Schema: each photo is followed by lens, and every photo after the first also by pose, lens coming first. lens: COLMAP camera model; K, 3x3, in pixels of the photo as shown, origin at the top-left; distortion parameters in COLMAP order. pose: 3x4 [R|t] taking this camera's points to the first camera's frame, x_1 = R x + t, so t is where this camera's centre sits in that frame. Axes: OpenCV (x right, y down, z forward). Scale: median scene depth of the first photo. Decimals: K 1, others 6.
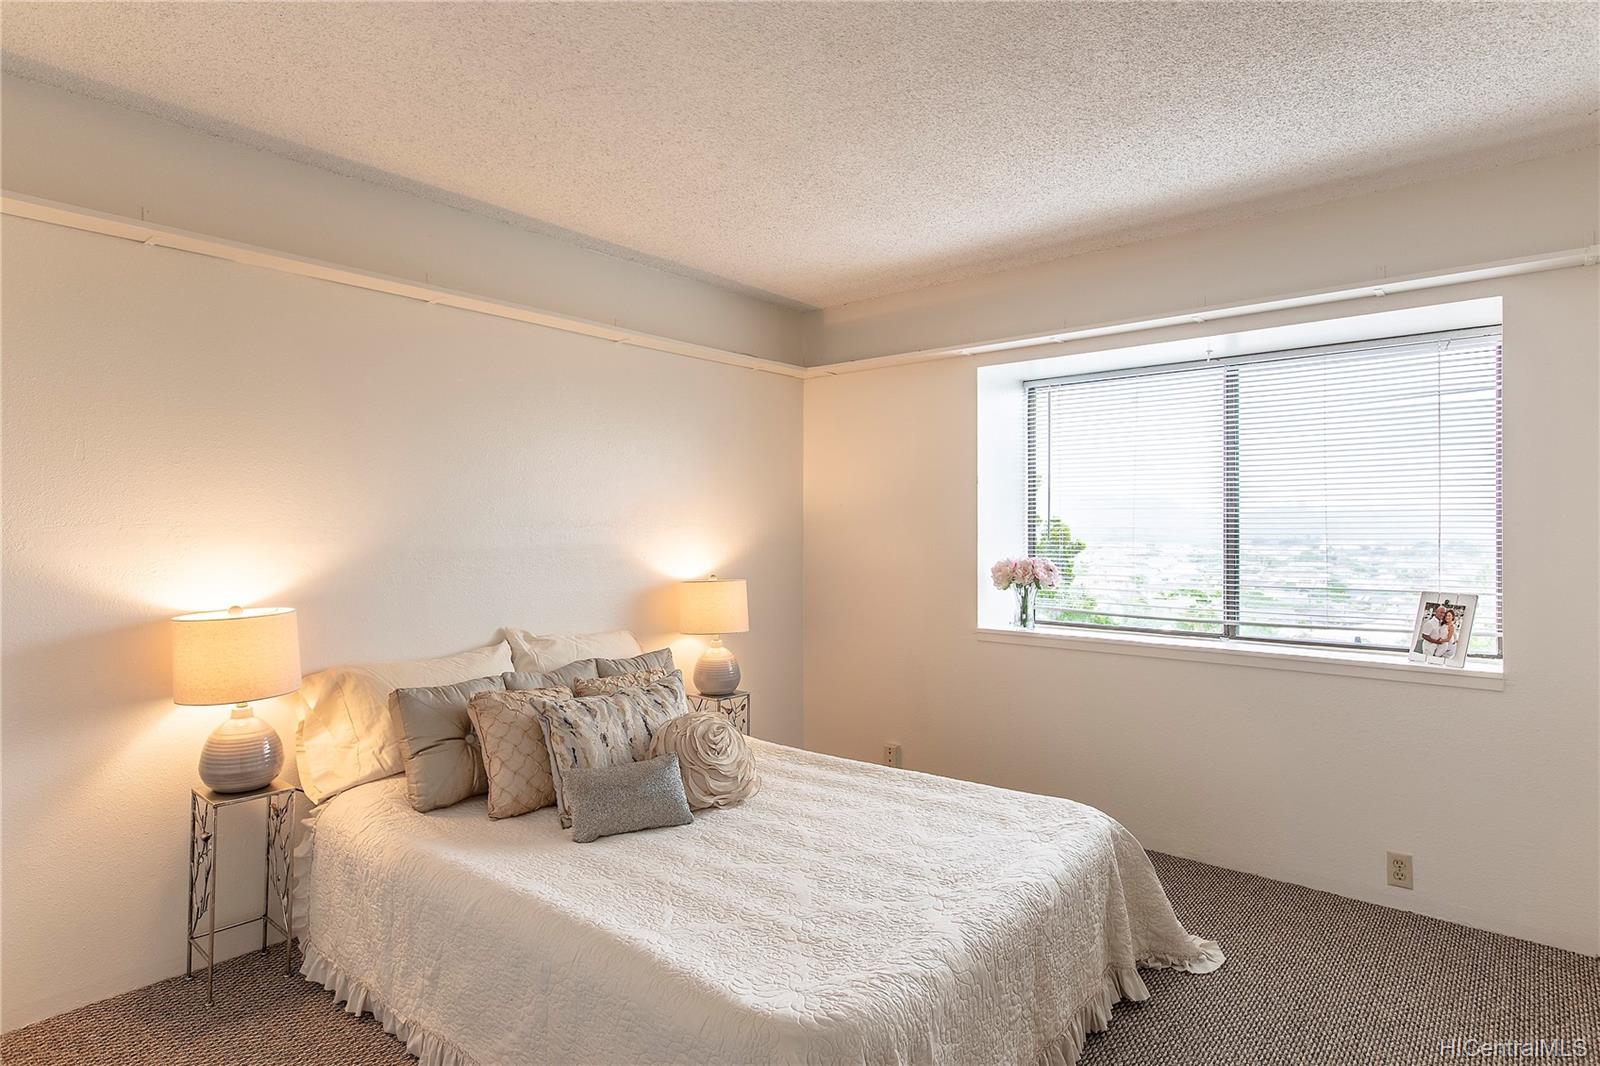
lens RADIAL K [[856.5, 0, 799.2], [0, 856.5, 532.2], [0, 0, 1]] dist [0.000835, 0.000327]
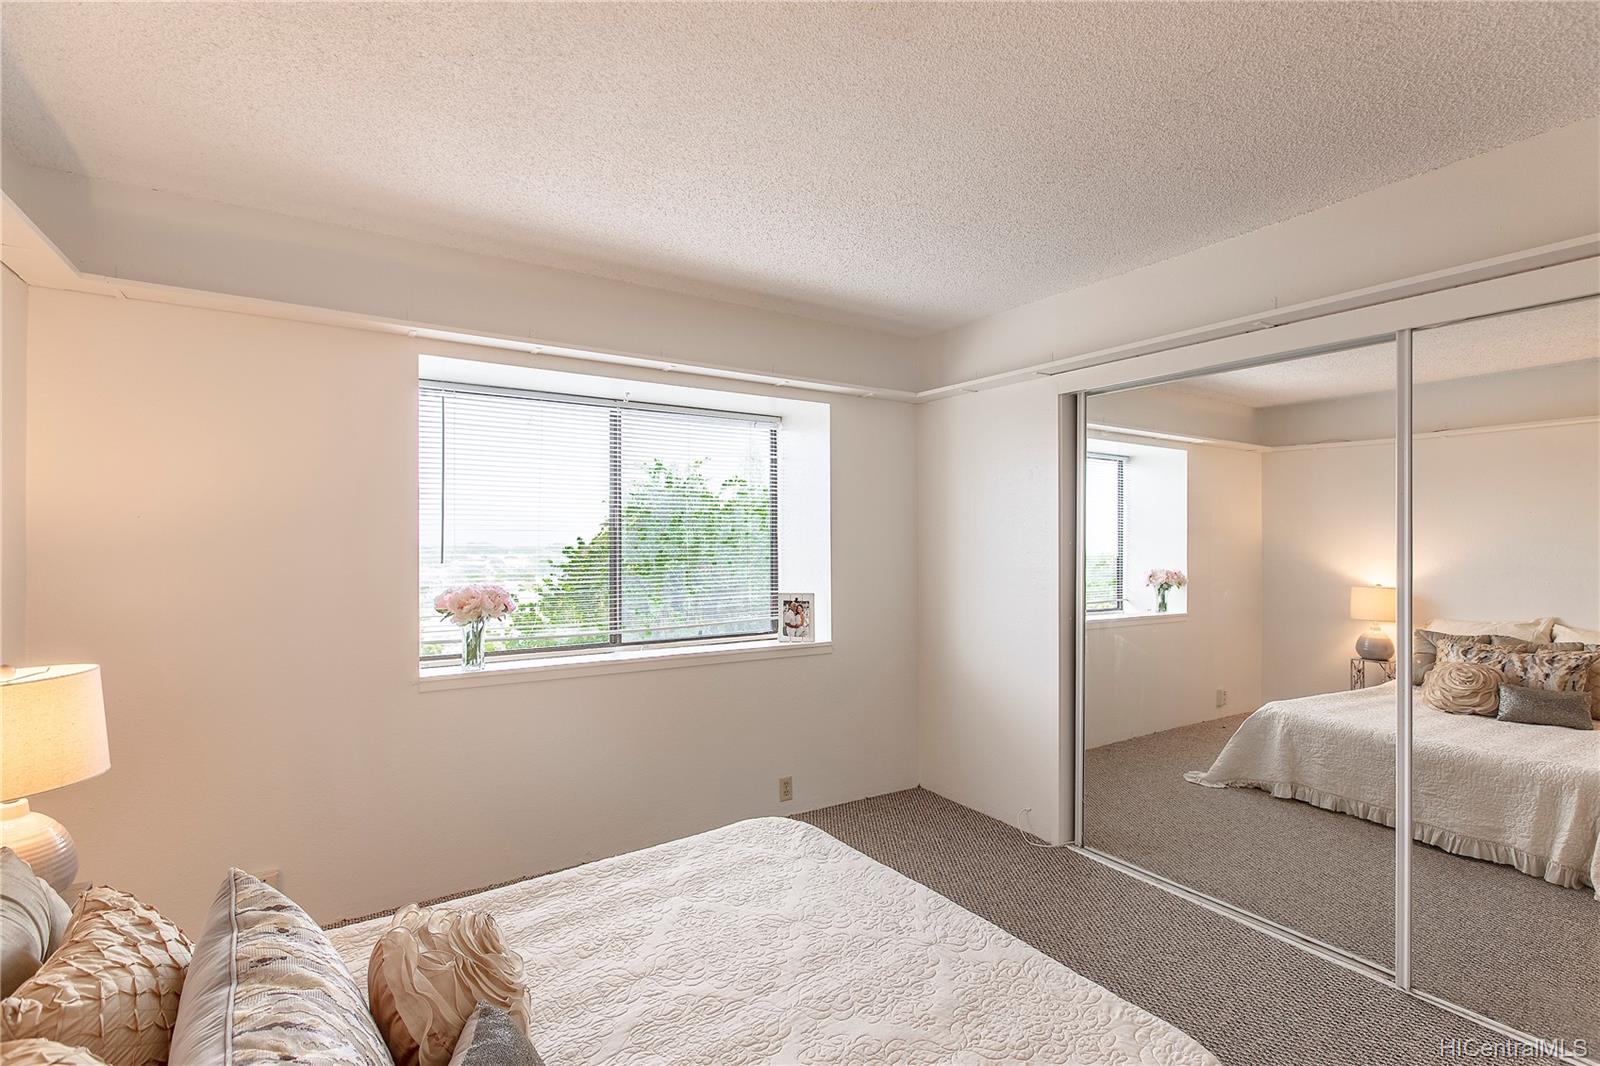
lens RADIAL K [[737.0, 0, 801.1], [0, 737.0, 531.5], [0, 0, 1]] dist [0.005067, 0.000351]
pose [[0.288337, 0.007700, 0.957498, -0.480005], [-0.000765, 0.999969, -0.007811, -0.027671], [-0.957529, 0.001519, 0.288334, 0.619225]]
